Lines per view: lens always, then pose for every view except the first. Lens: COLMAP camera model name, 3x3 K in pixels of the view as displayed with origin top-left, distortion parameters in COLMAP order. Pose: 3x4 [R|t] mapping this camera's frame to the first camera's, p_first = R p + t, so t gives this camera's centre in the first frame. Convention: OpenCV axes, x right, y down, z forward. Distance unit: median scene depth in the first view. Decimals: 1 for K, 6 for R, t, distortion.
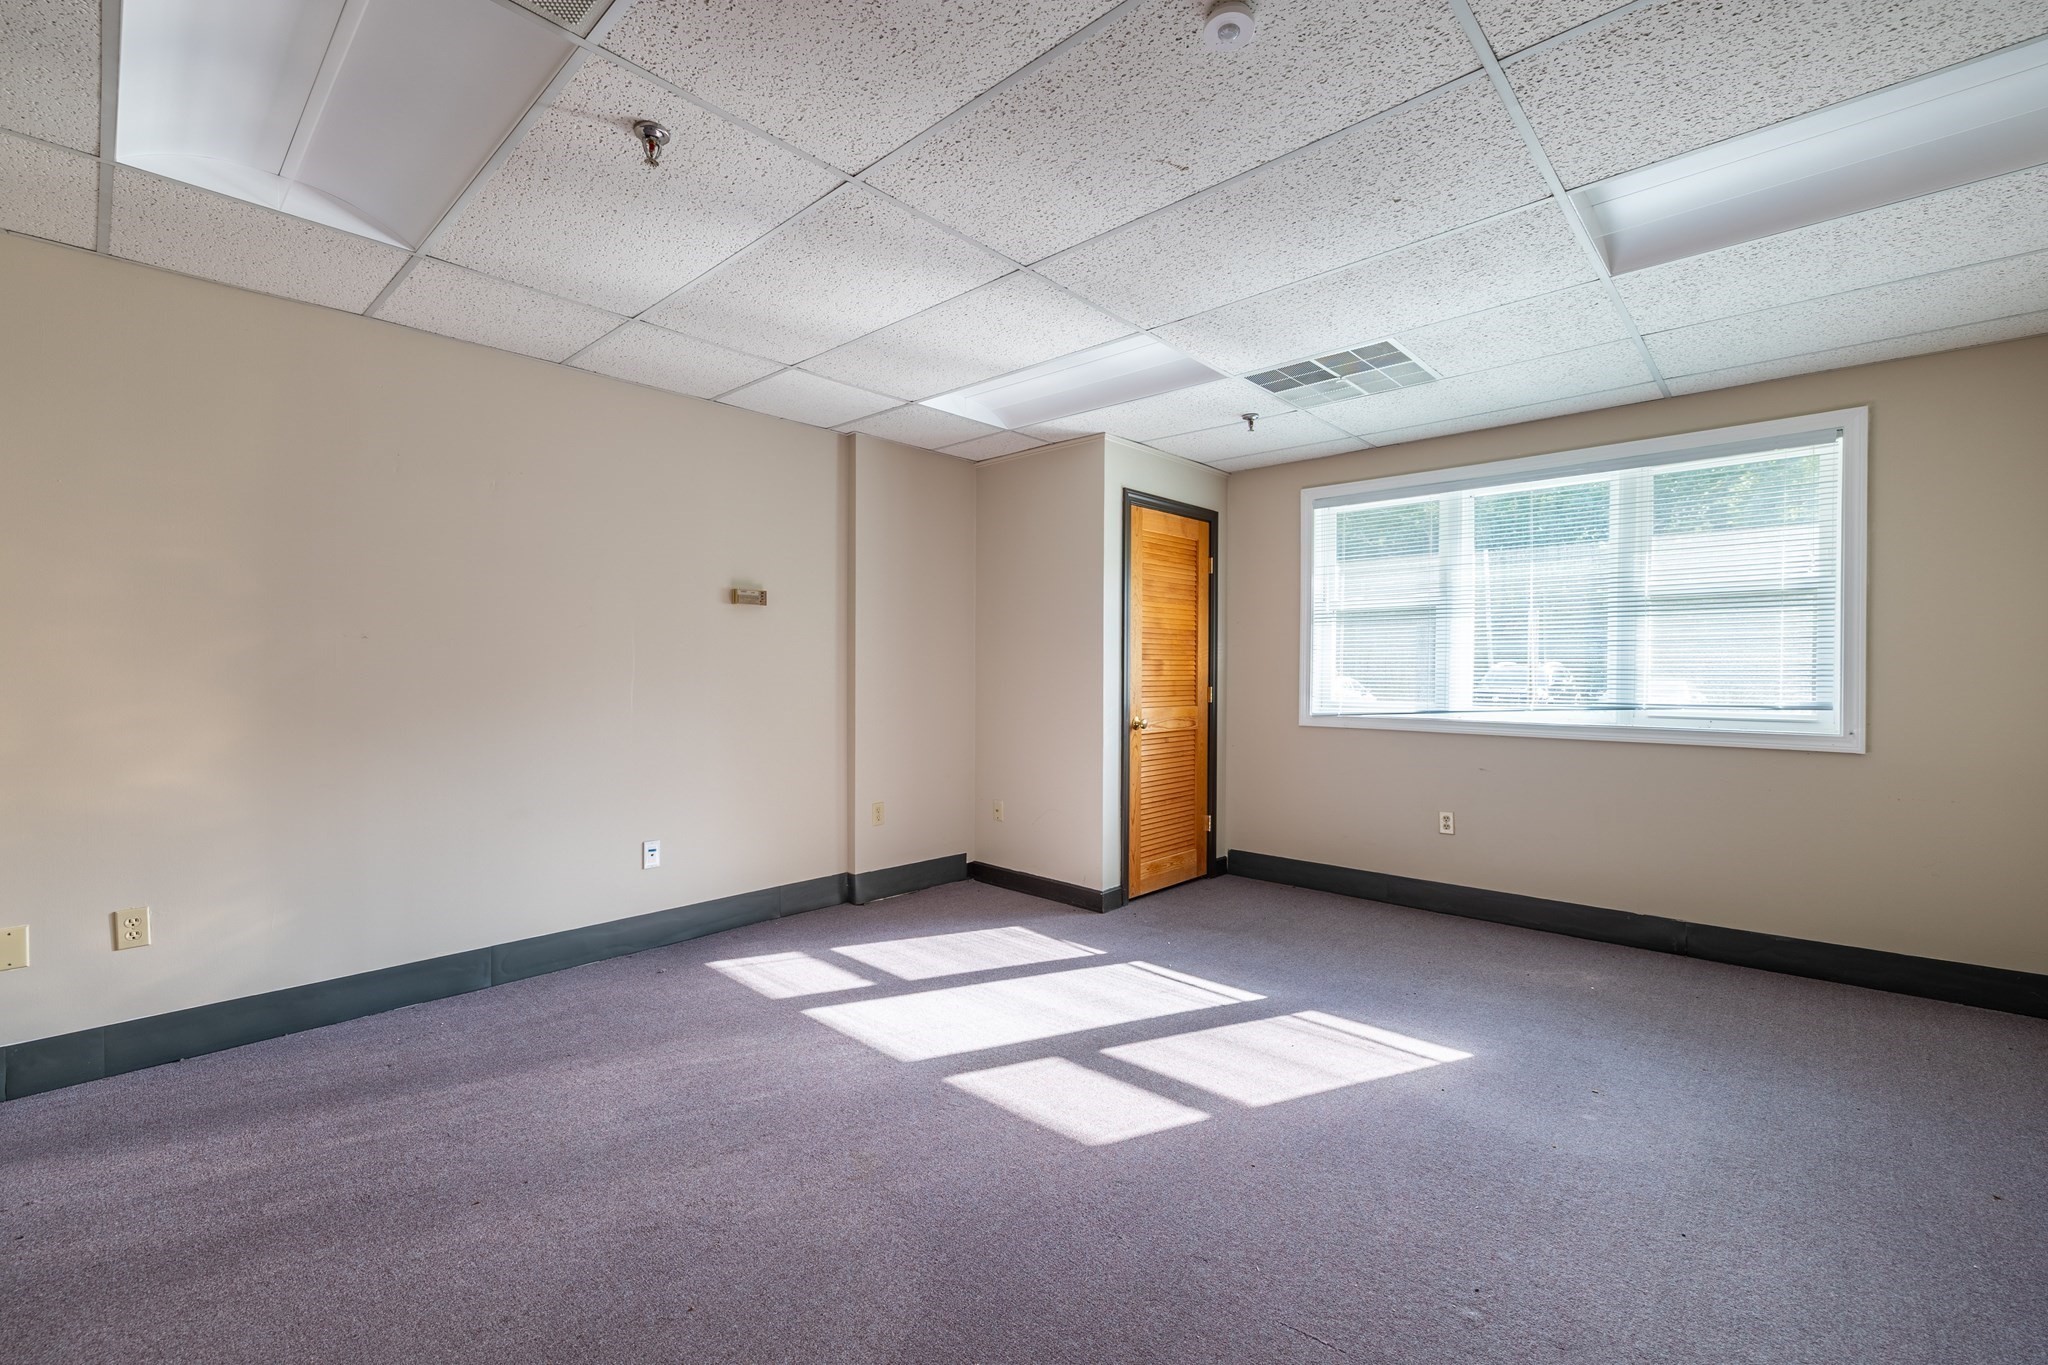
lens RADIAL K [[858.1, 0, 1011.4], [0, 858.1, 690.7], [0, 0, 1]] dist [-0.001946, 0.000777]
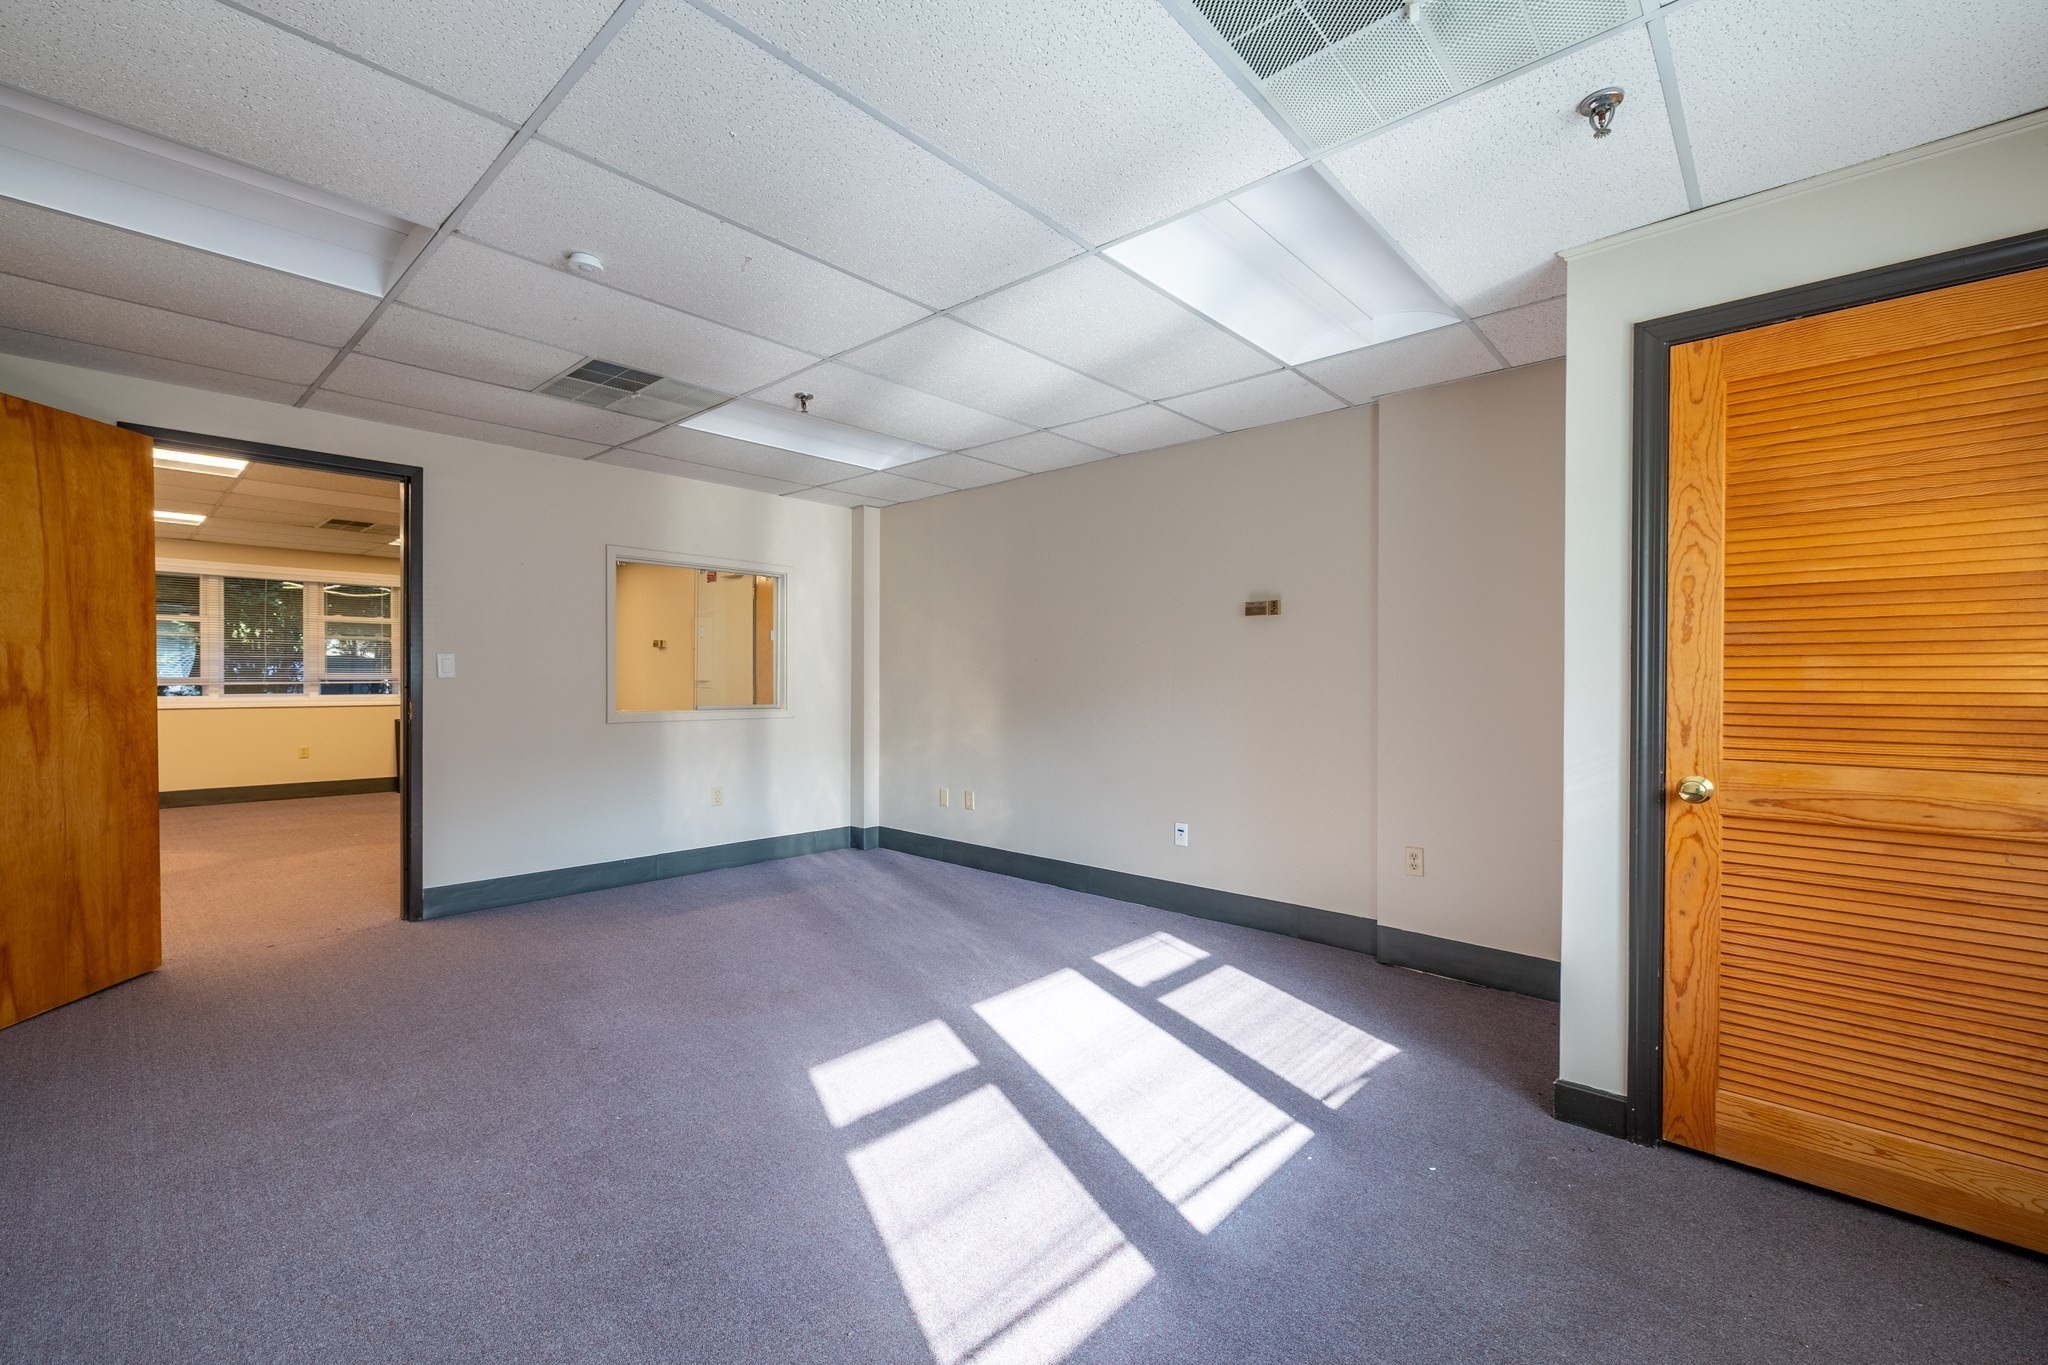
lens RADIAL K [[858.1, 0, 1009.1], [0, 858.1, 695.2], [0, 0, 1]] dist [-0.001946, 0.000777]
pose [[0.005672, 0.016609, -0.999846, 0.867086], [-0.027753, 0.999480, 0.016446, -0.017158], [0.999599, 0.027655, 0.006130, 0.842338]]
